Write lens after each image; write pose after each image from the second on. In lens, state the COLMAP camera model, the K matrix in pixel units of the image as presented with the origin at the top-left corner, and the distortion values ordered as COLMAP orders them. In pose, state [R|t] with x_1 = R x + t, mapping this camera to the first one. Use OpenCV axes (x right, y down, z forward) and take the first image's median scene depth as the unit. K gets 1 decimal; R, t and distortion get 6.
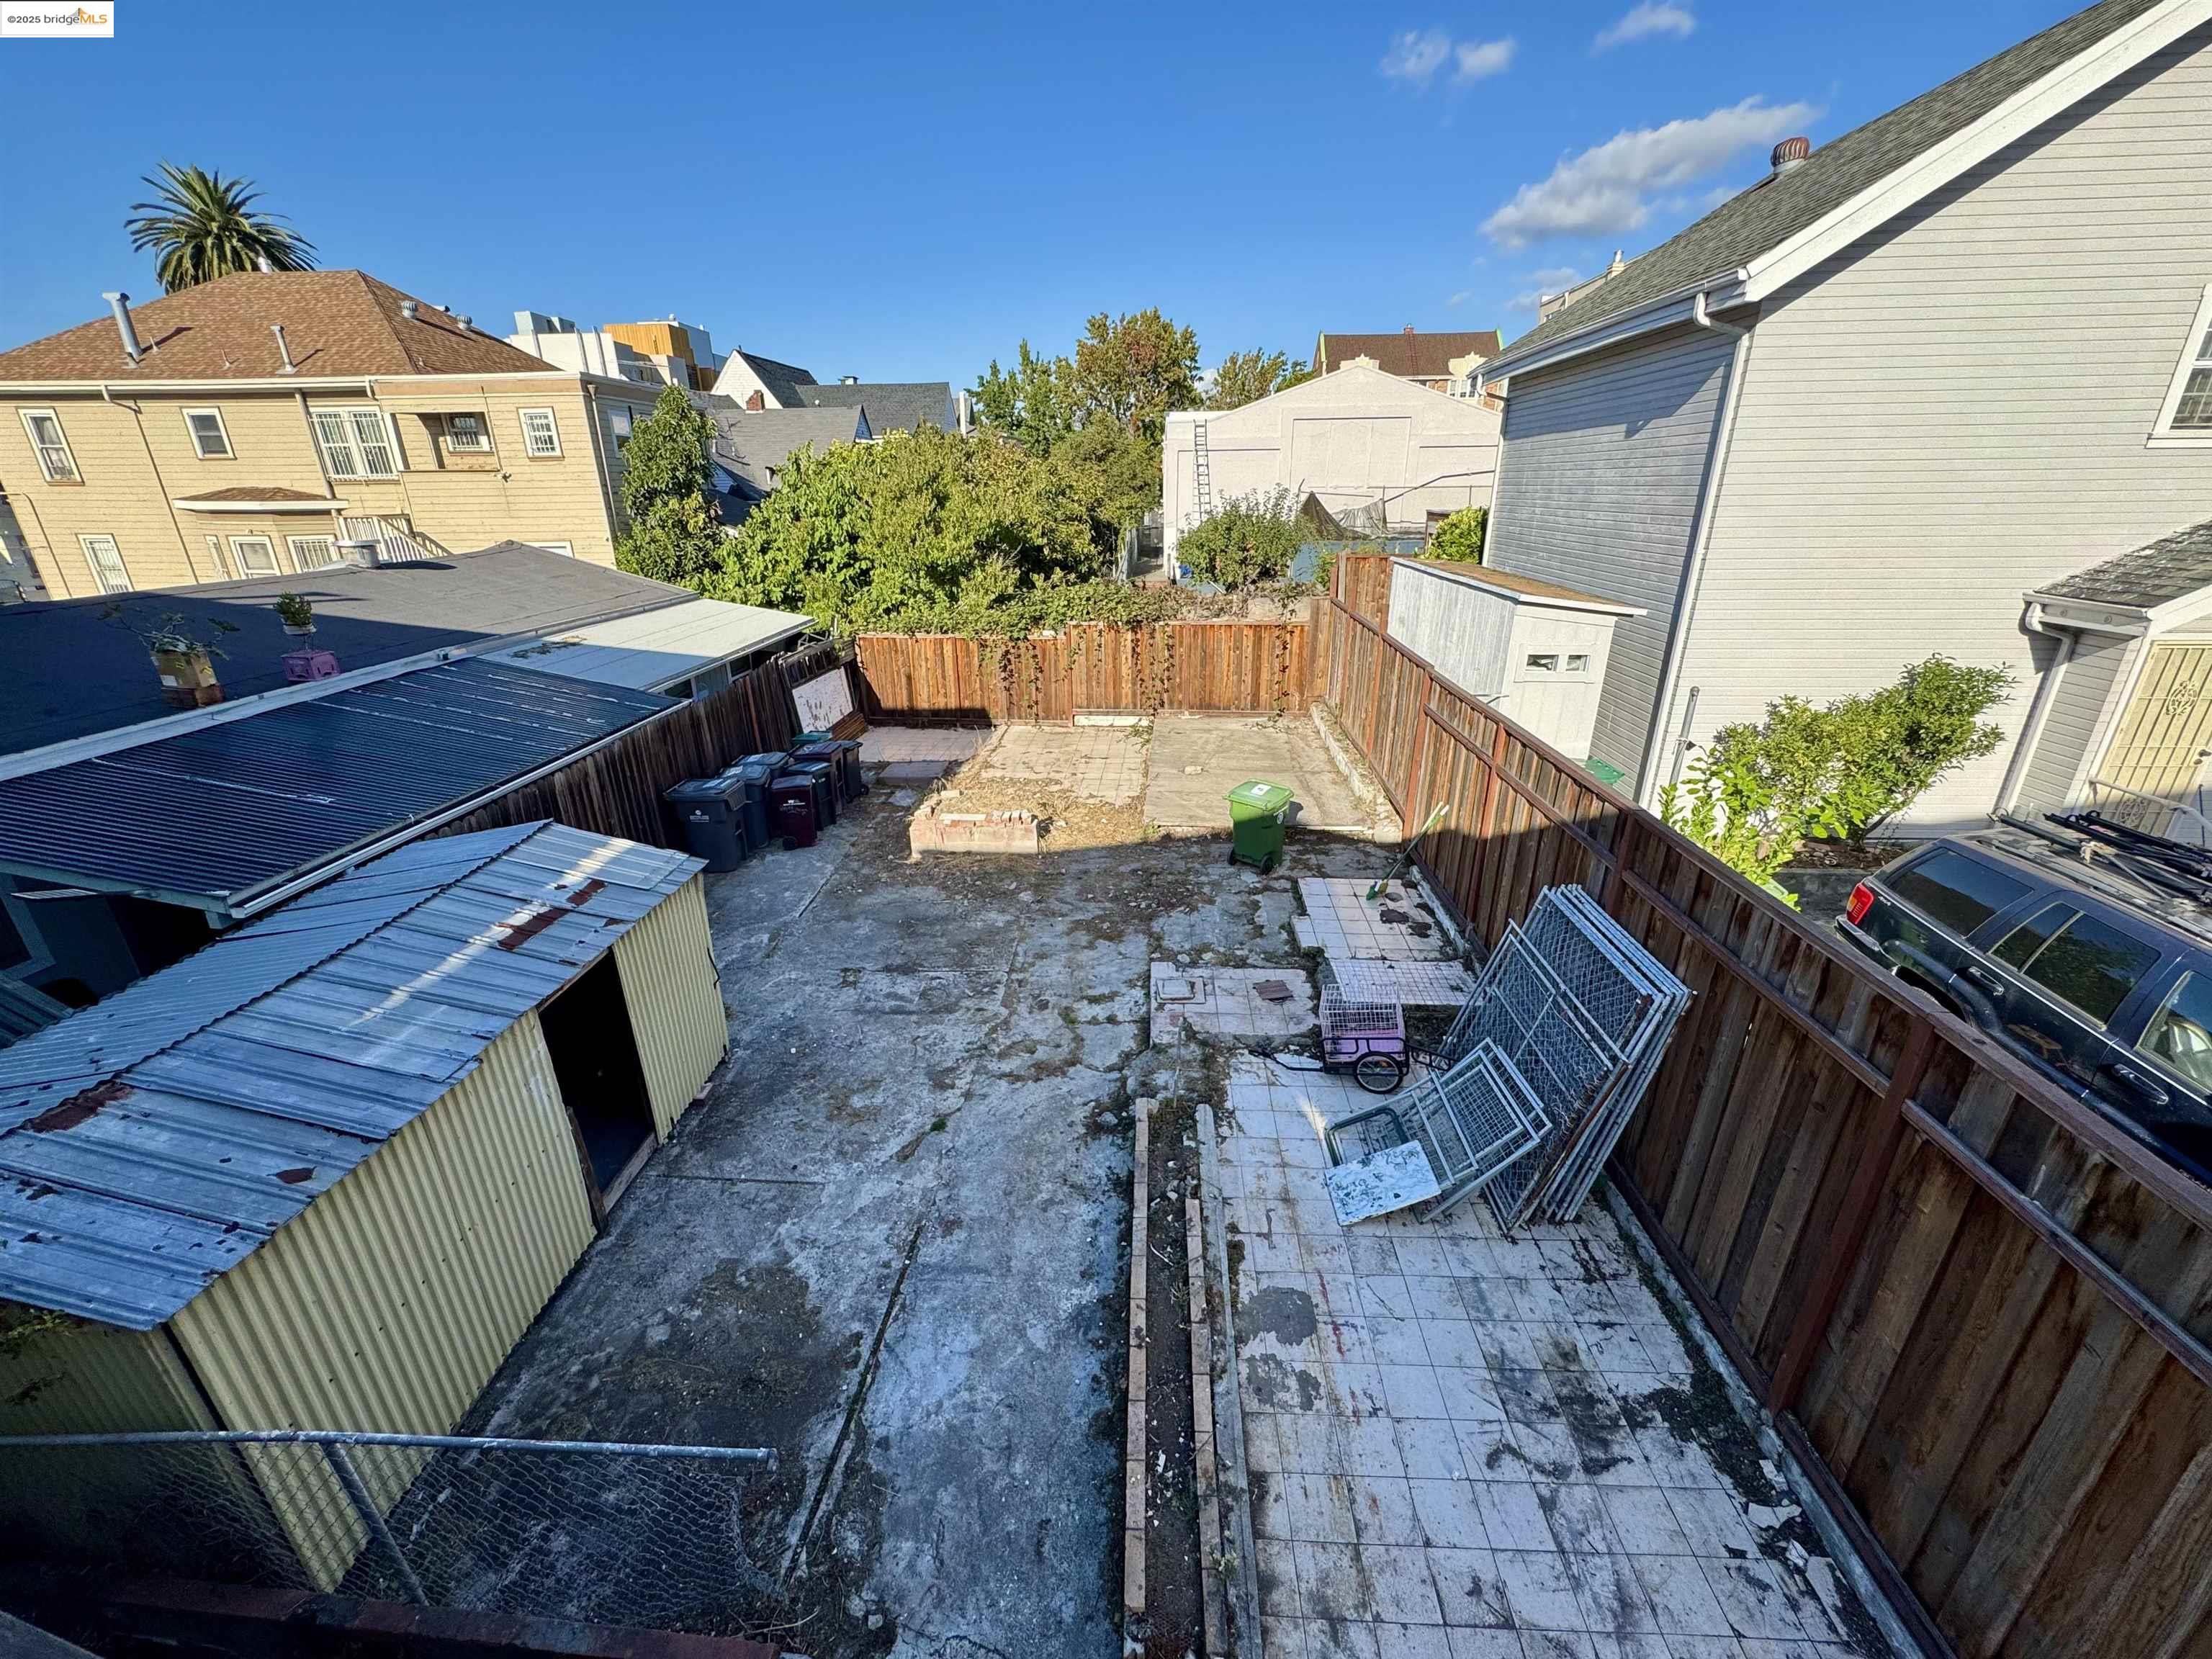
lens RADIAL K [[883.9, 0, 1106.0], [0, 883.9, 829.5], [0, 0, 1]] dist [-0.003304, 0.000373]
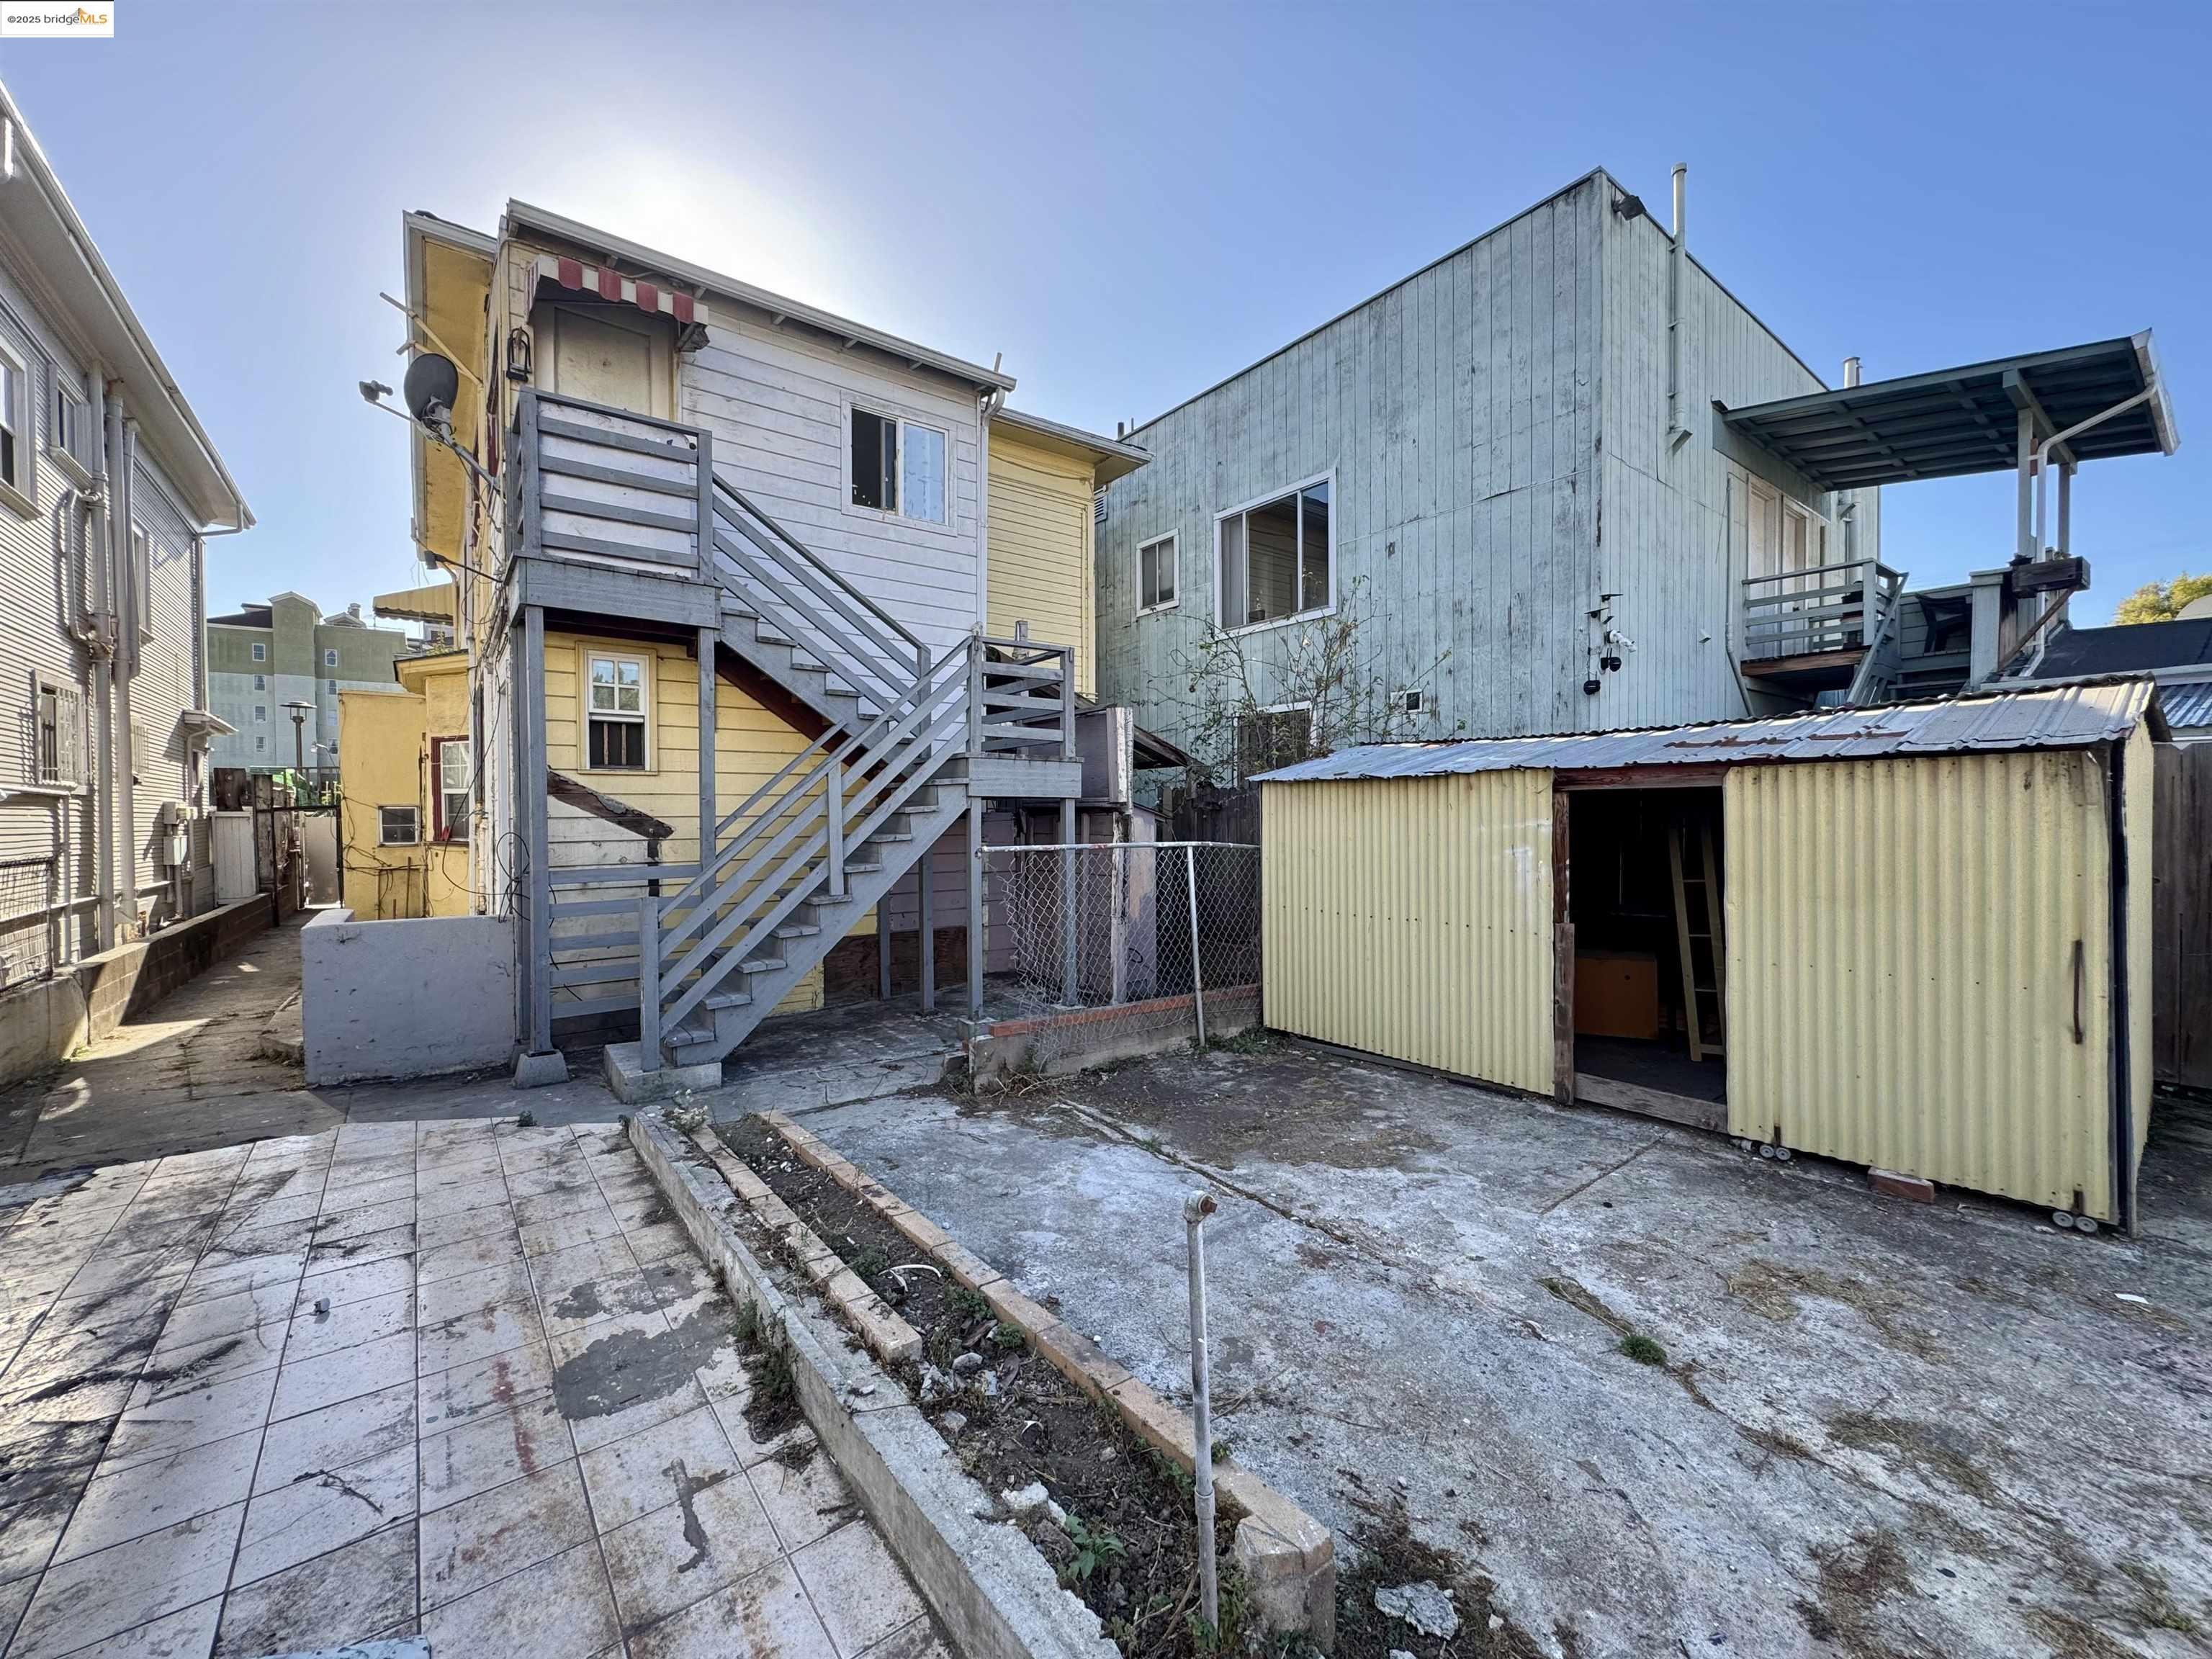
lens RADIAL K [[883.9, 0, 1106.0], [0, 883.9, 829.5], [0, 0, 1]] dist [-0.003304, 0.000373]
pose [[-0.757027, 0.027493, -0.652804, 0.324813], [-0.224186, 0.927532, 0.299041, 0.084798], [0.613718, 0.372732, -0.696003, 1.446201]]
